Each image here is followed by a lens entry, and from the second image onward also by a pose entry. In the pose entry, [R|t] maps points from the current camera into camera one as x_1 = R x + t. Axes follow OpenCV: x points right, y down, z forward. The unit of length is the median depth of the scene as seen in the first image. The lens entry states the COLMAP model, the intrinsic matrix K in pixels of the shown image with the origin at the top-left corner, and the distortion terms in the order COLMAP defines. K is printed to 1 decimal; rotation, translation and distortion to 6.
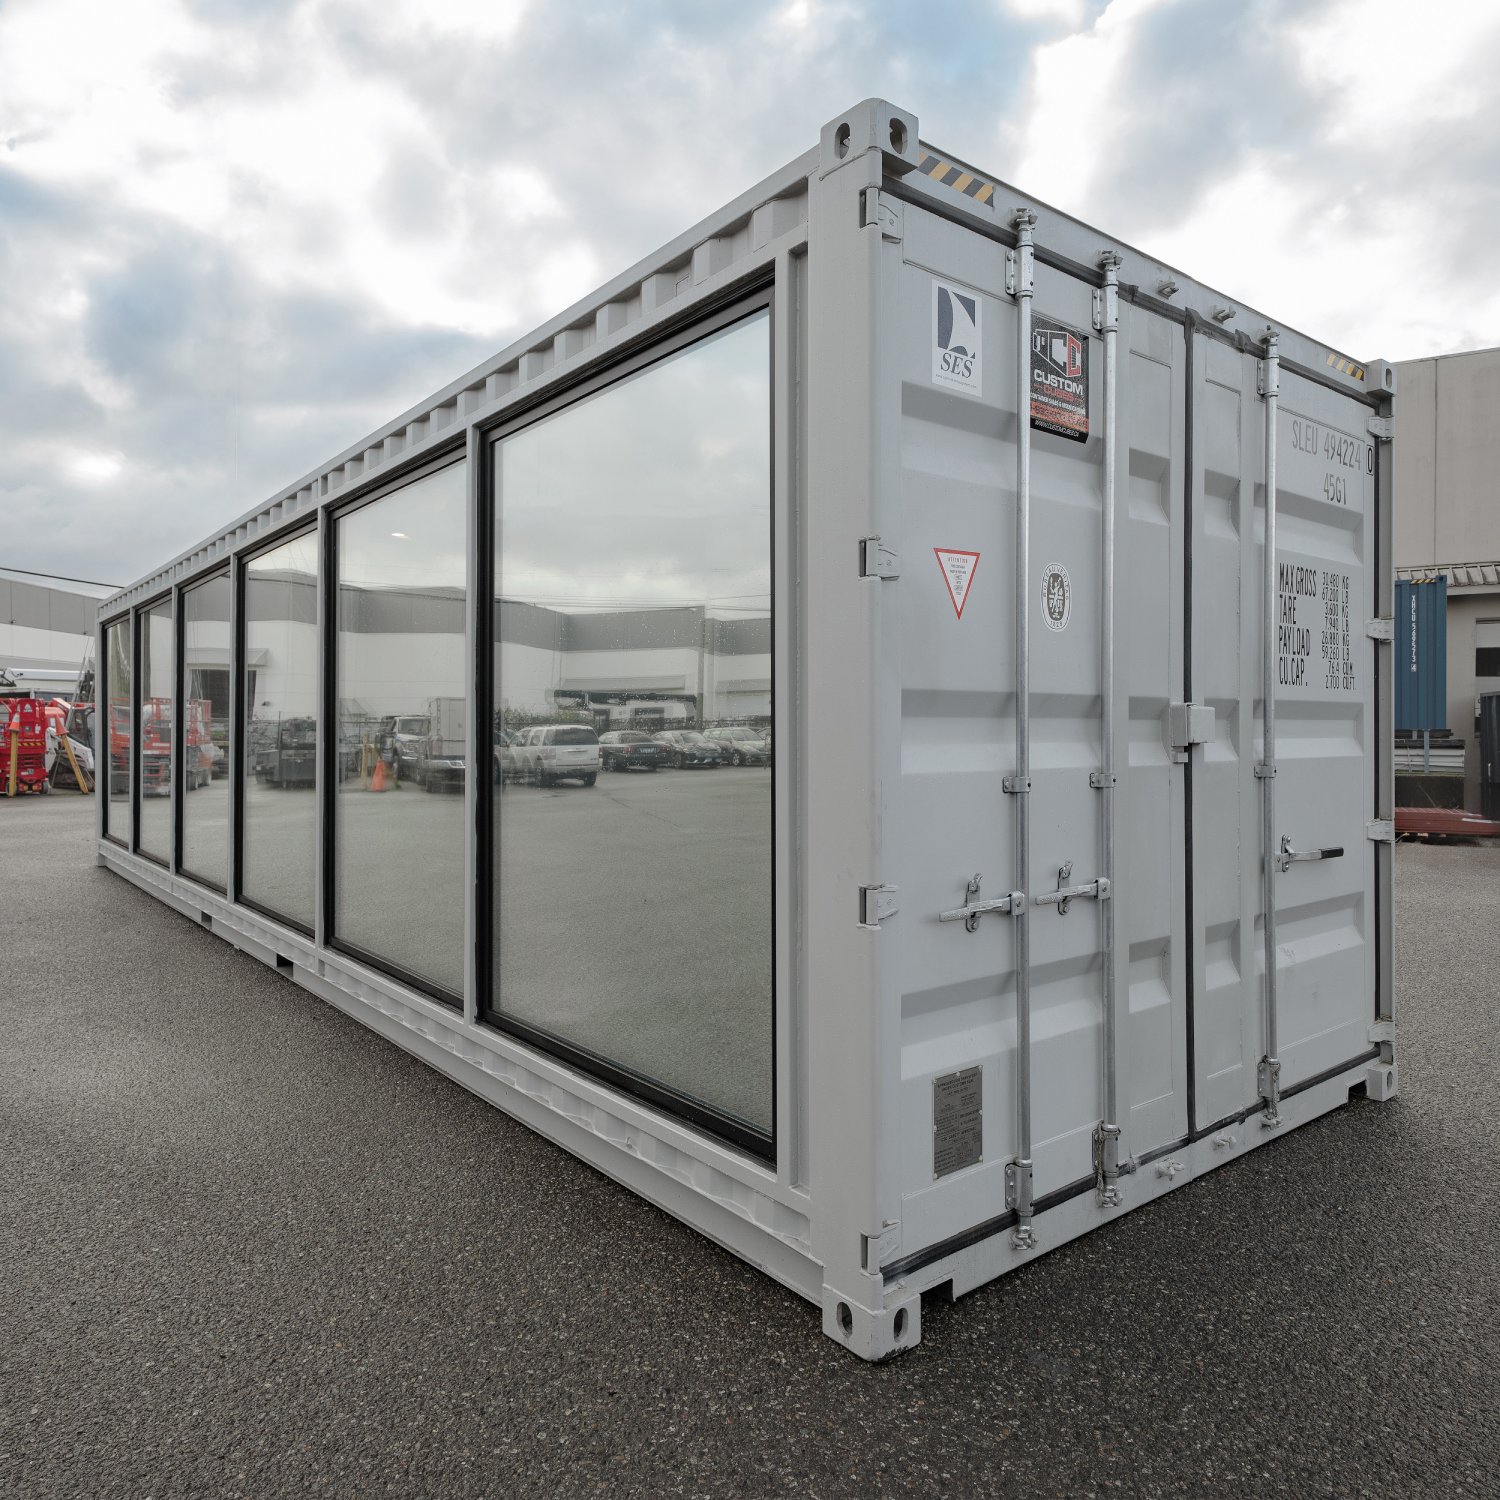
lens RADIAL K [[1064.7, 0, 748.7], [0, 1064.7, 747.3], [0, 0, 1]] dist [0.002525, 0.002519]
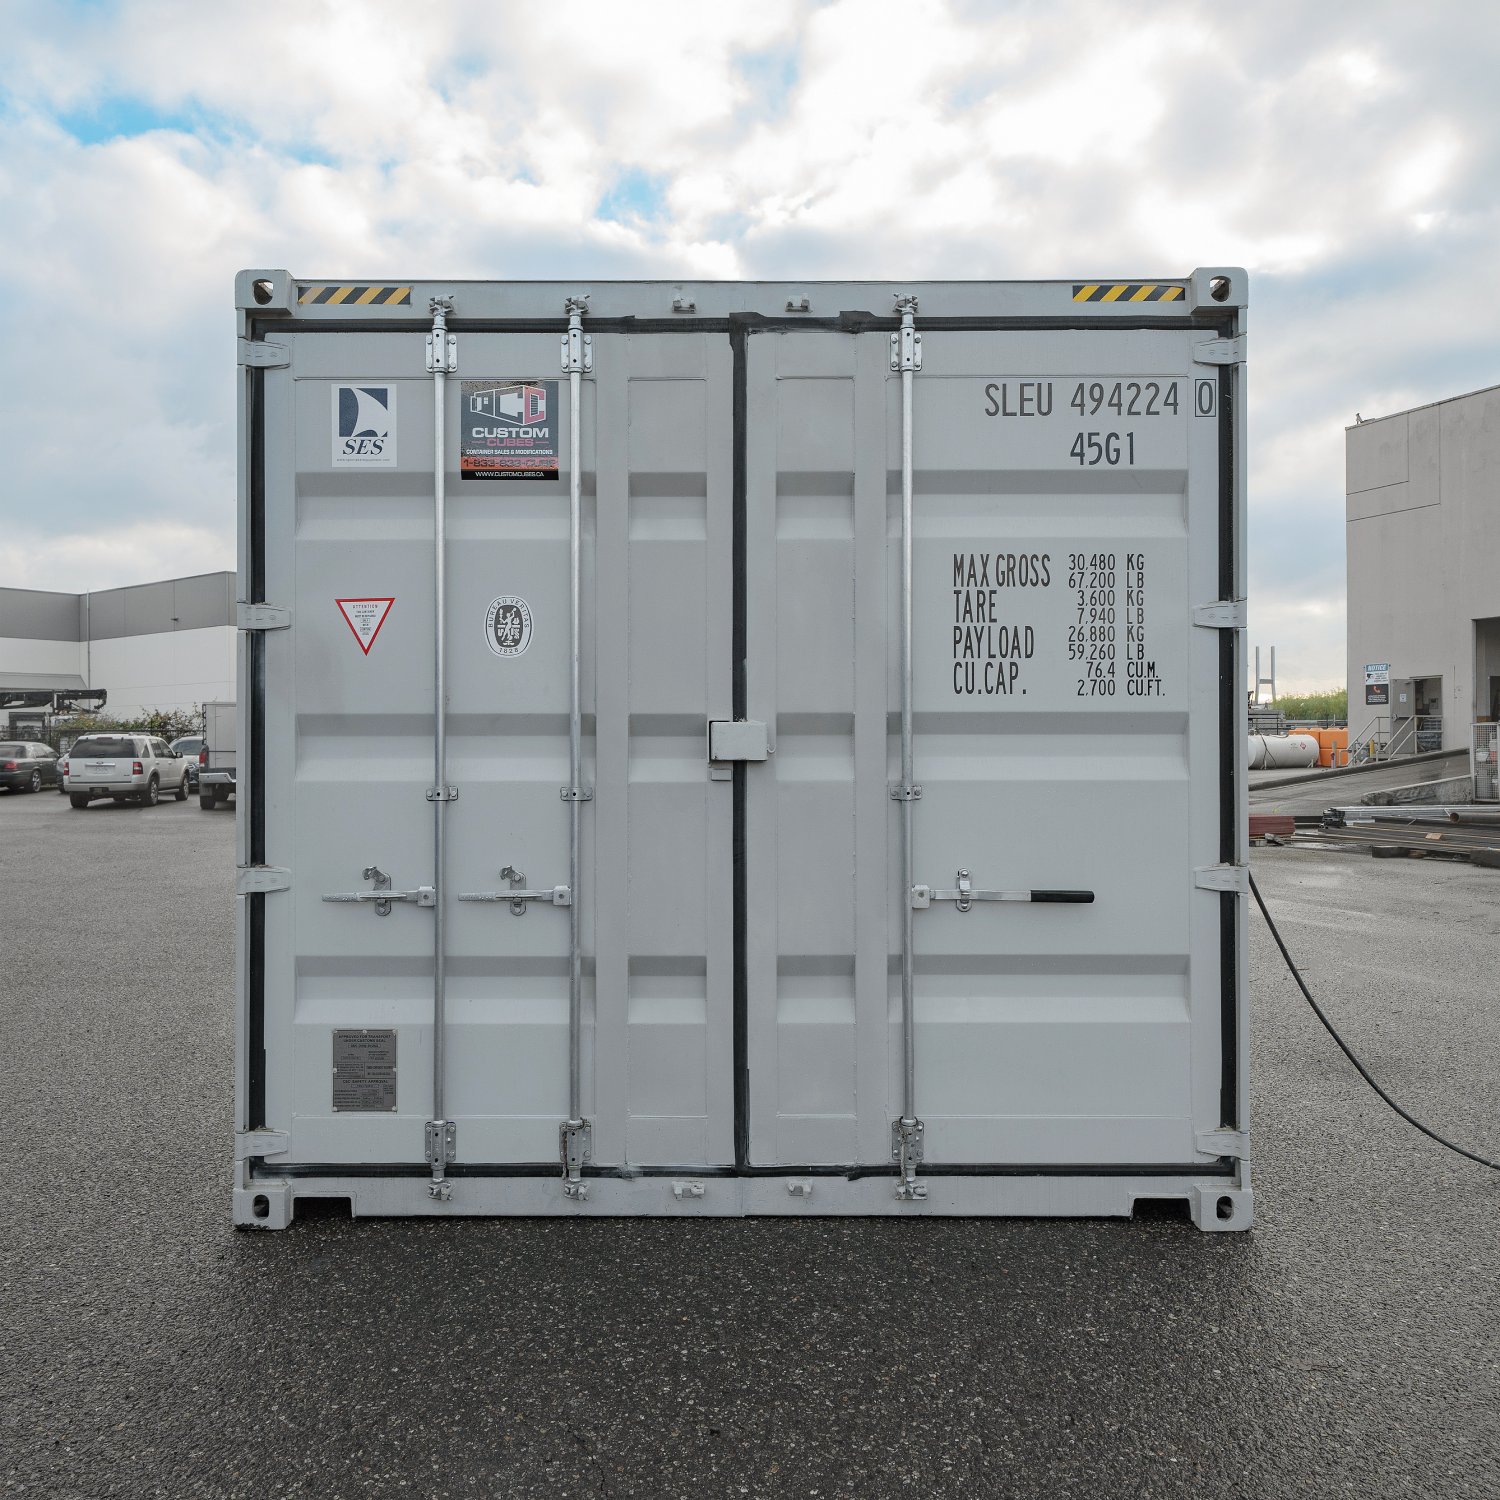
lens RADIAL K [[1191.5, 0, 749.6], [0, 1191.5, 749.9], [0, 0, 1]] dist [0.009524, -0.000268]
pose [[0.797960, 0.004172, -0.602696, 1.243086], [-0.010284, 0.999925, -0.006694, -0.007025], [0.602623, 0.011539, 0.797943, 0.164951]]
